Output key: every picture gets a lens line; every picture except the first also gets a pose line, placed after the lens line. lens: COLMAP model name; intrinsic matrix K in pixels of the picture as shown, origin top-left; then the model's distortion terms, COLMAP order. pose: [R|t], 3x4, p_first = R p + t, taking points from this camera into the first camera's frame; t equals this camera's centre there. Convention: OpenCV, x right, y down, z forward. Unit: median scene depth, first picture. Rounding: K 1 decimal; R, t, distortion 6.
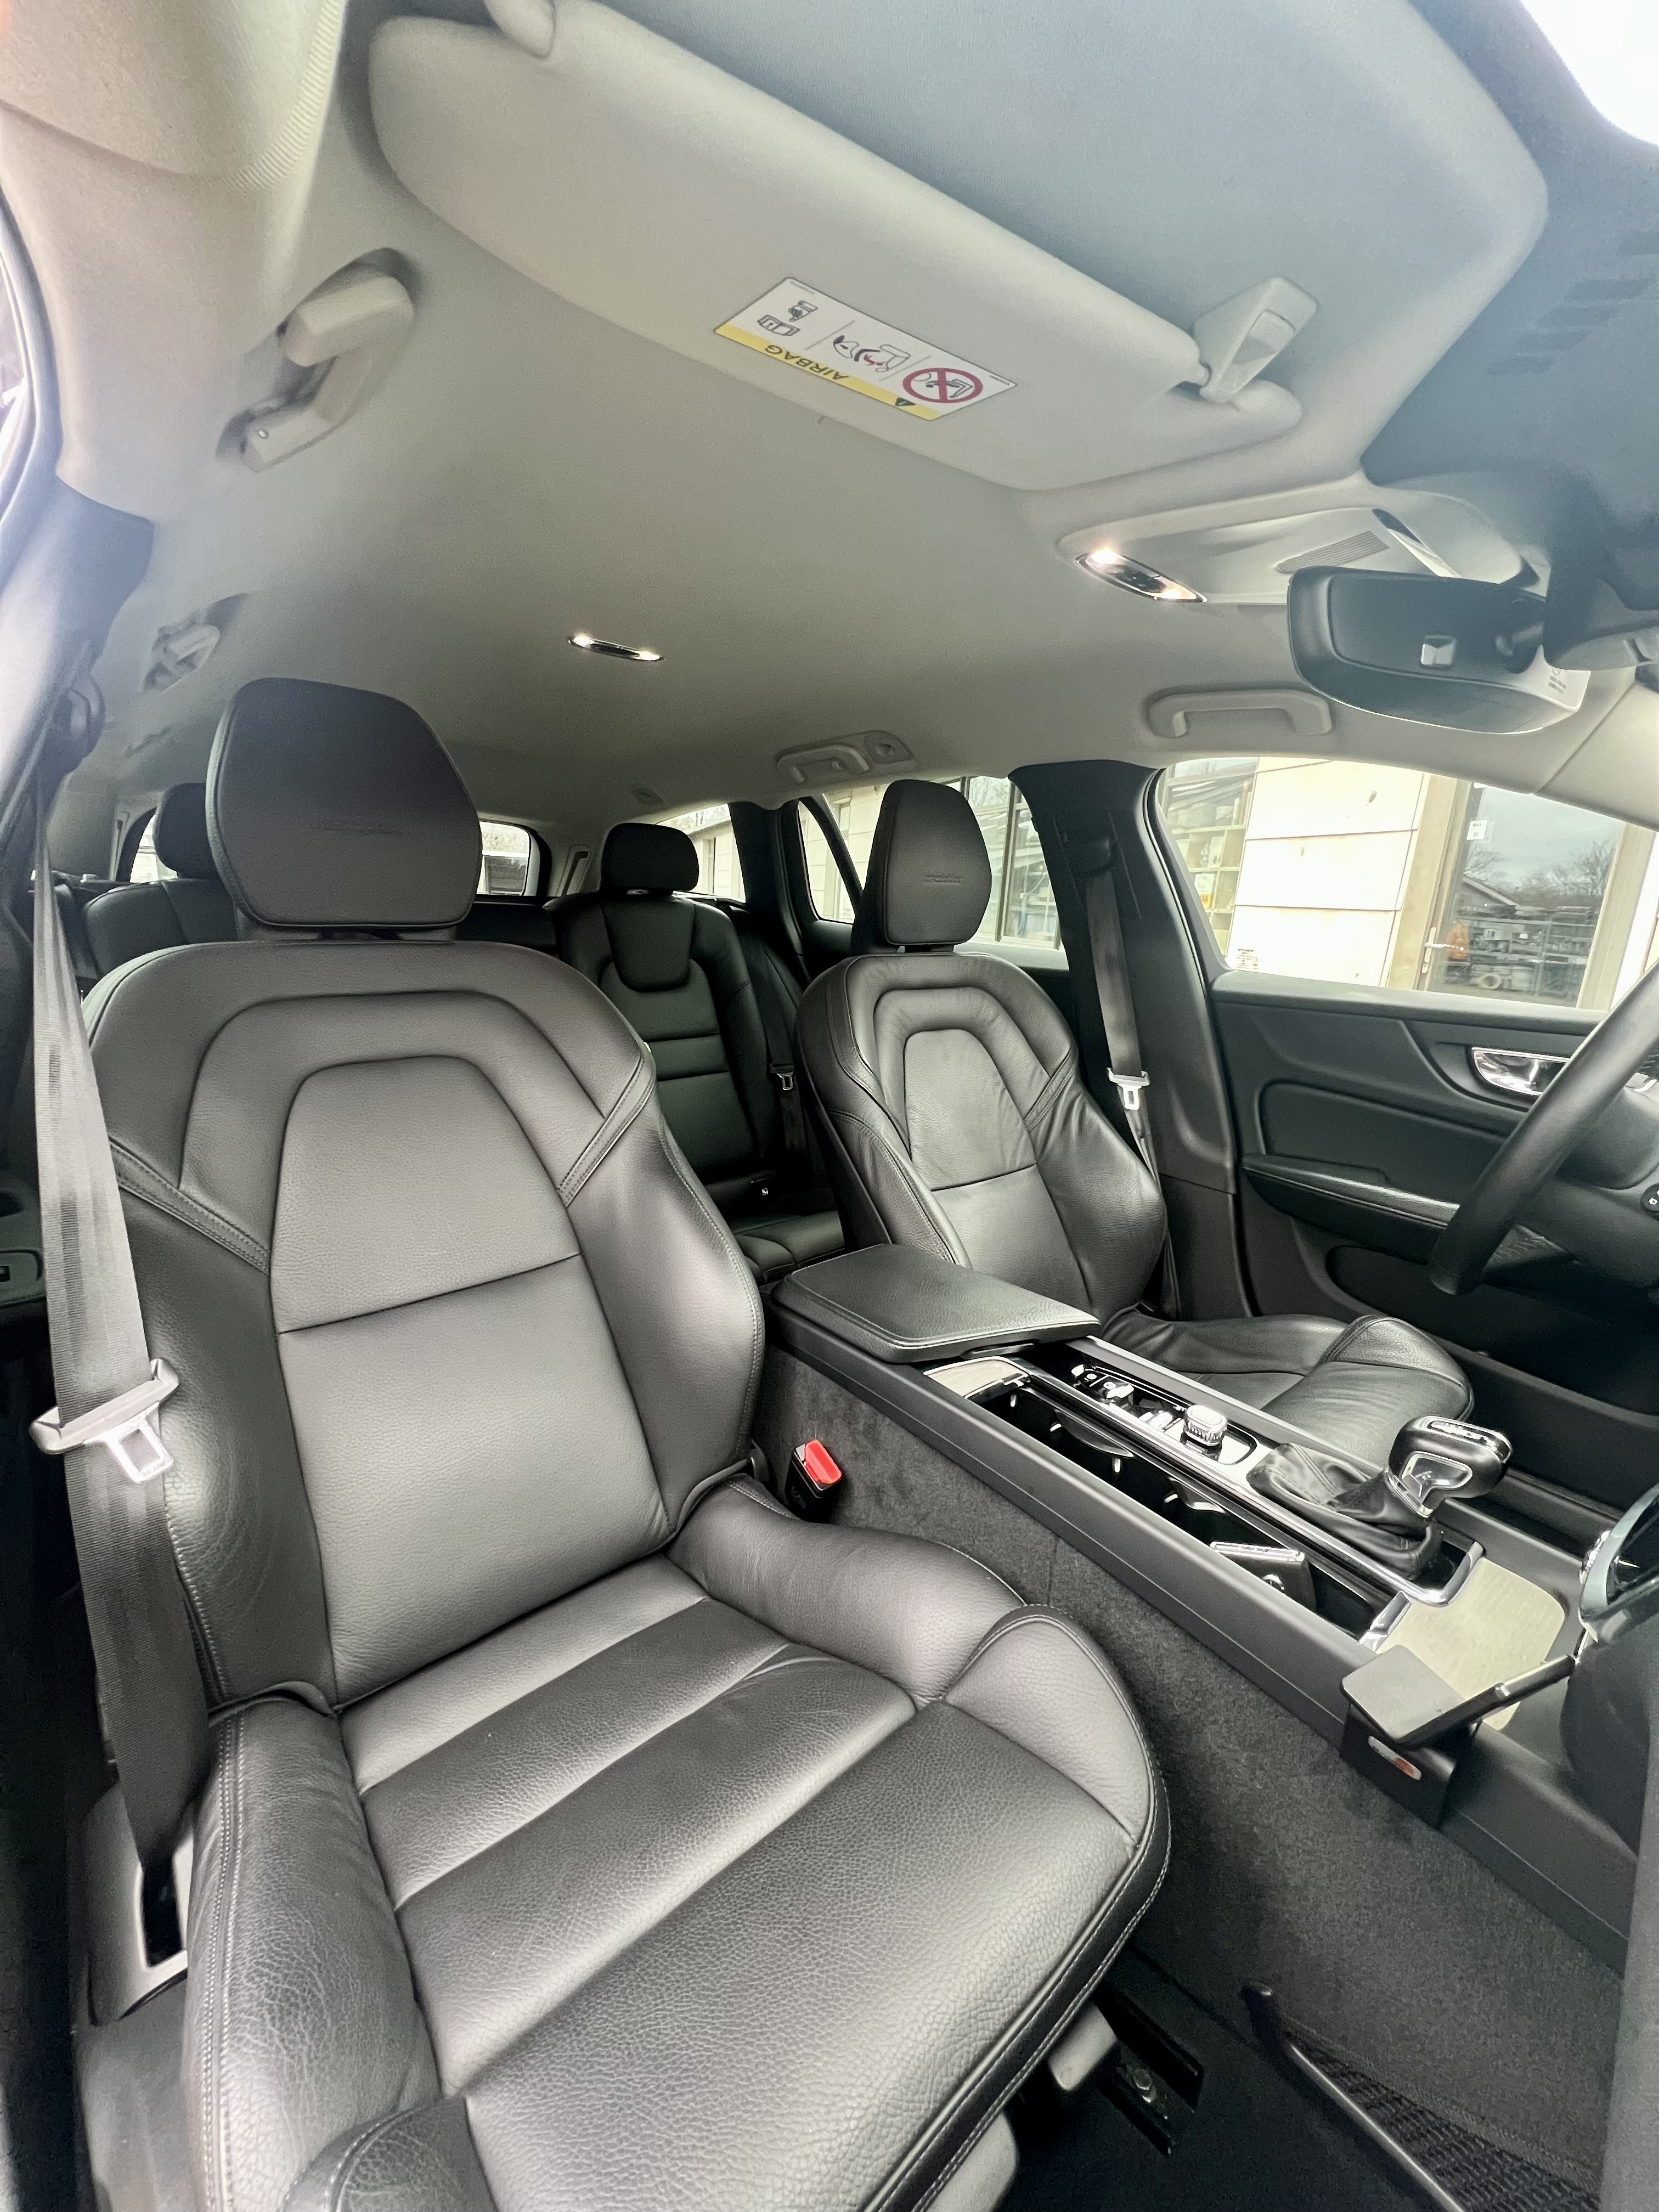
lens RADIAL K [[883.0, 0, 822.2], [0, 883.0, 1102.4], [0, 0, 1]] dist [-0.000842, -0.000326]
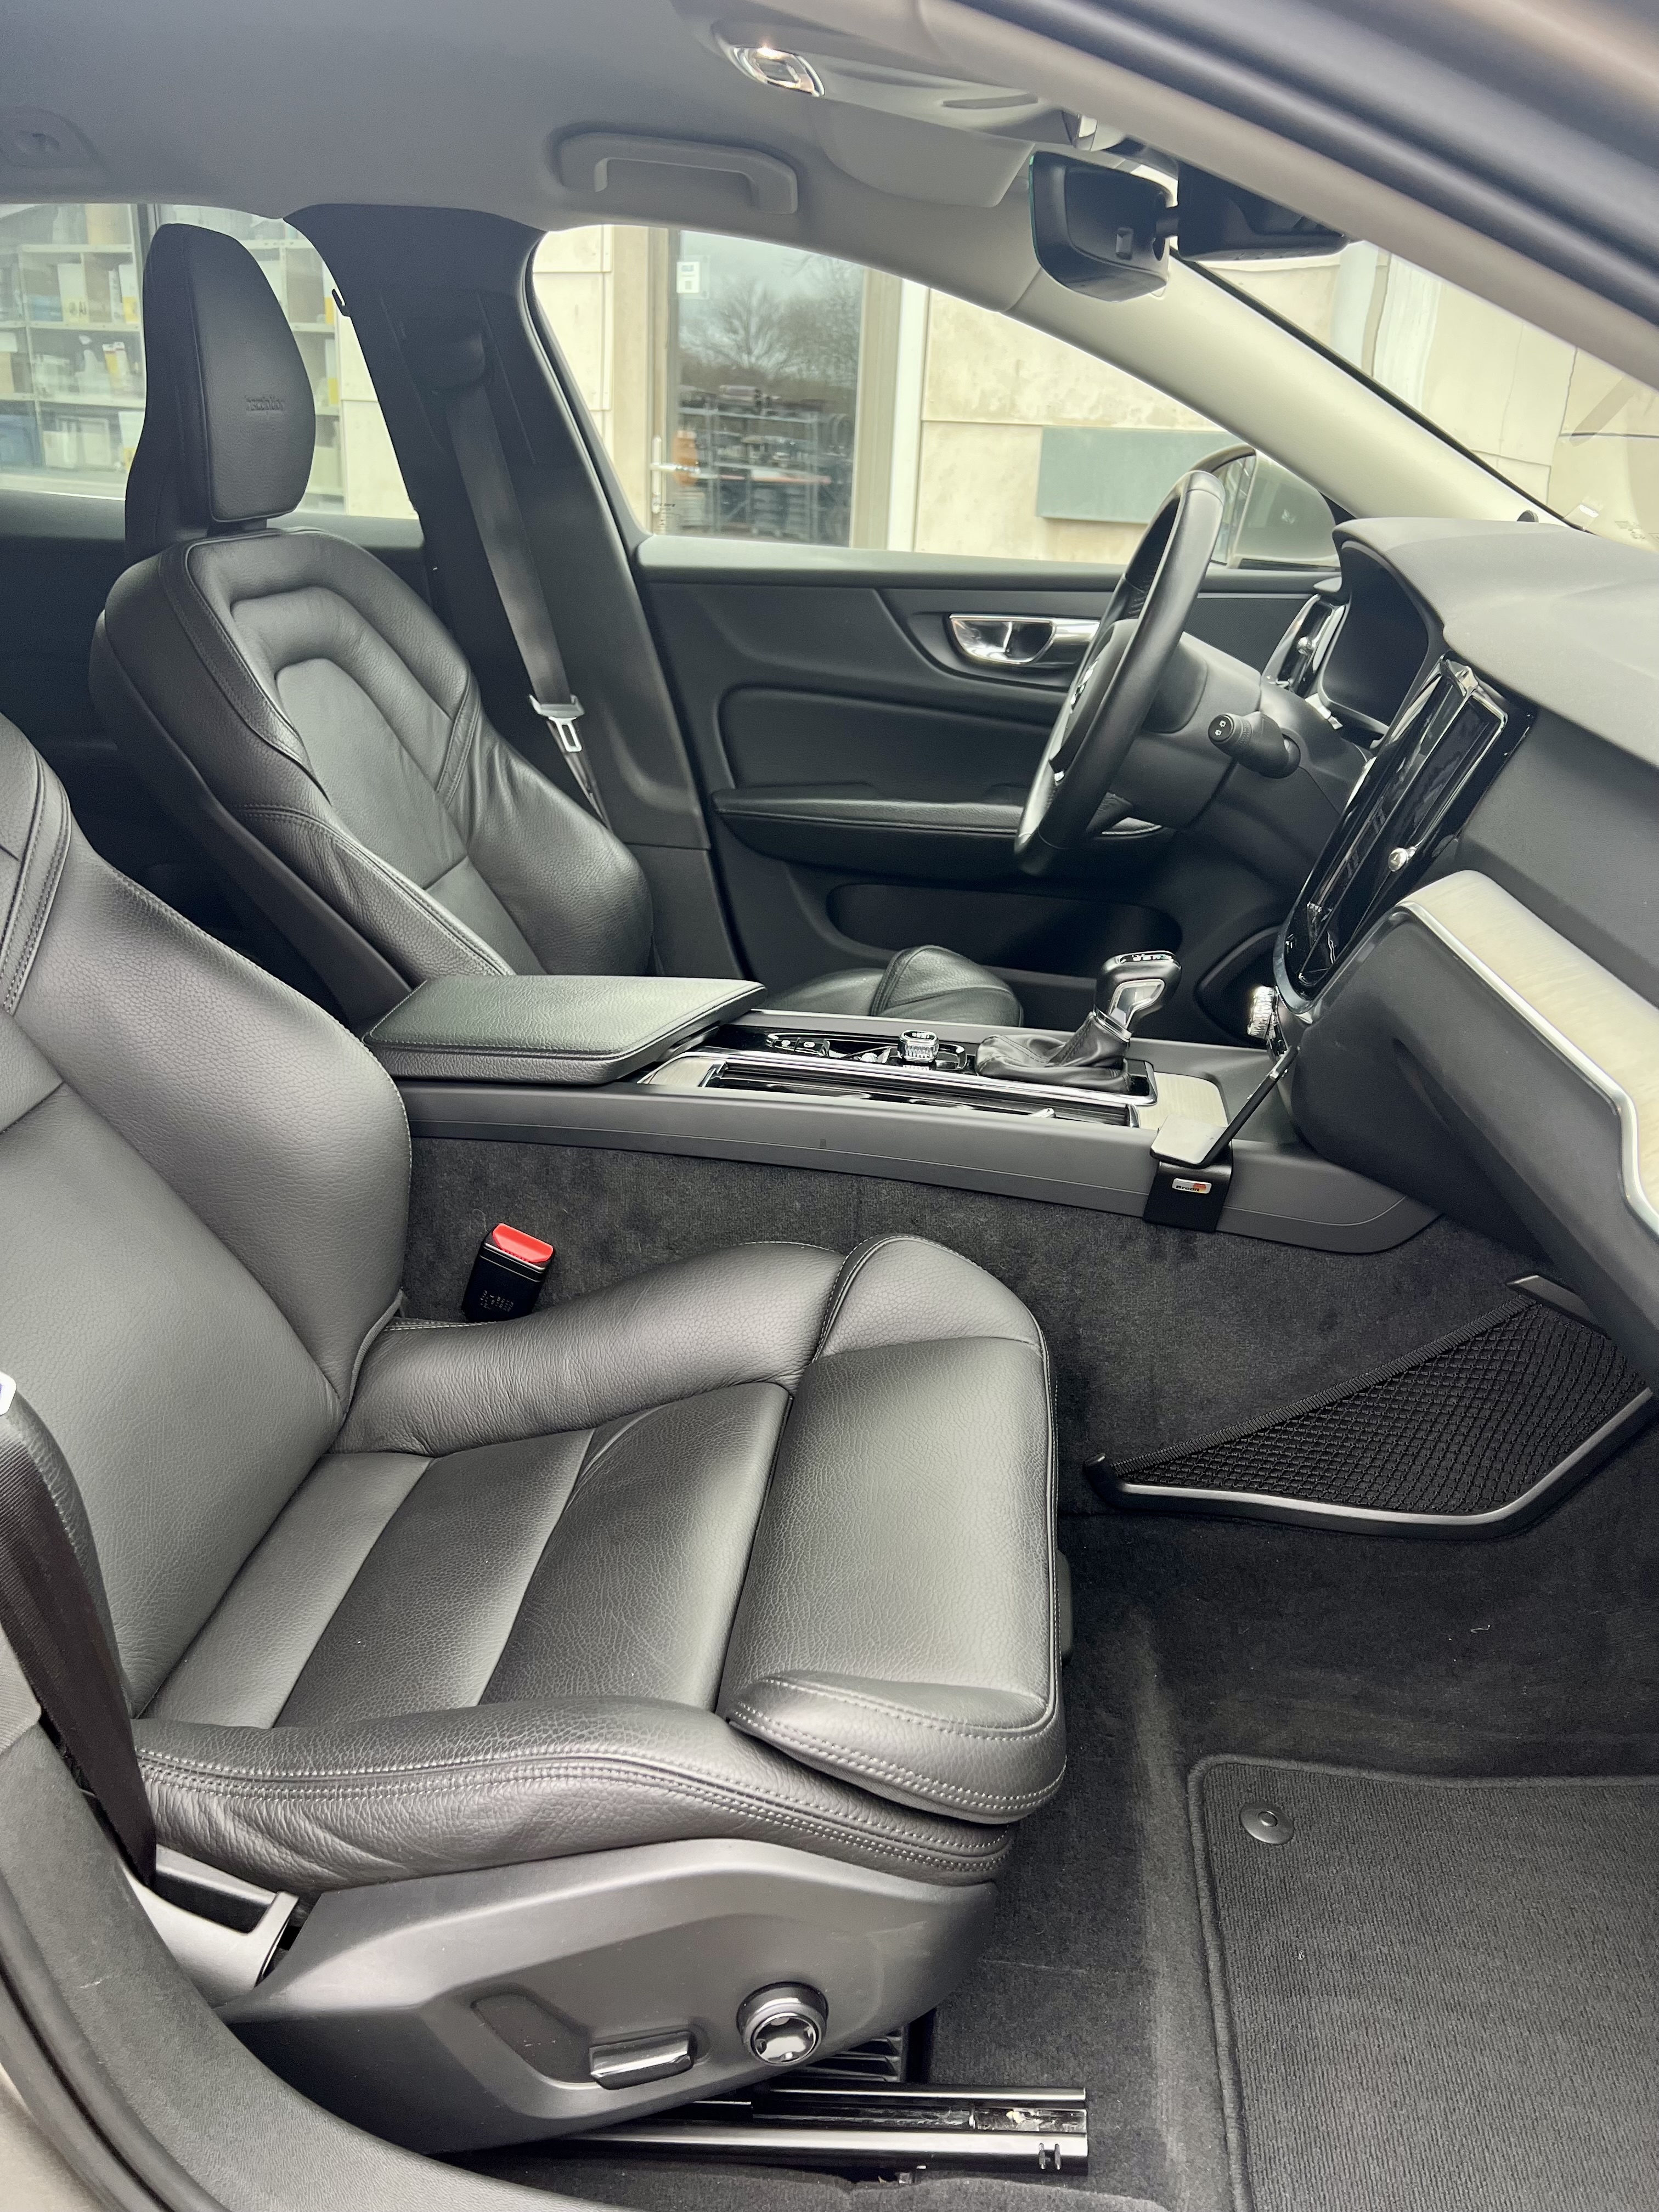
lens RADIAL K [[1671.7, 0, 837.0], [0, 1671.7, 1118.2], [0, 0, 1]] dist [0.032663, -0.044003]
pose [[0.736063, -0.272528, 0.619629, -0.414073], [0.150362, 0.958332, 0.242882, -0.005179], [-0.660002, -0.085608, 0.746370, -0.158316]]
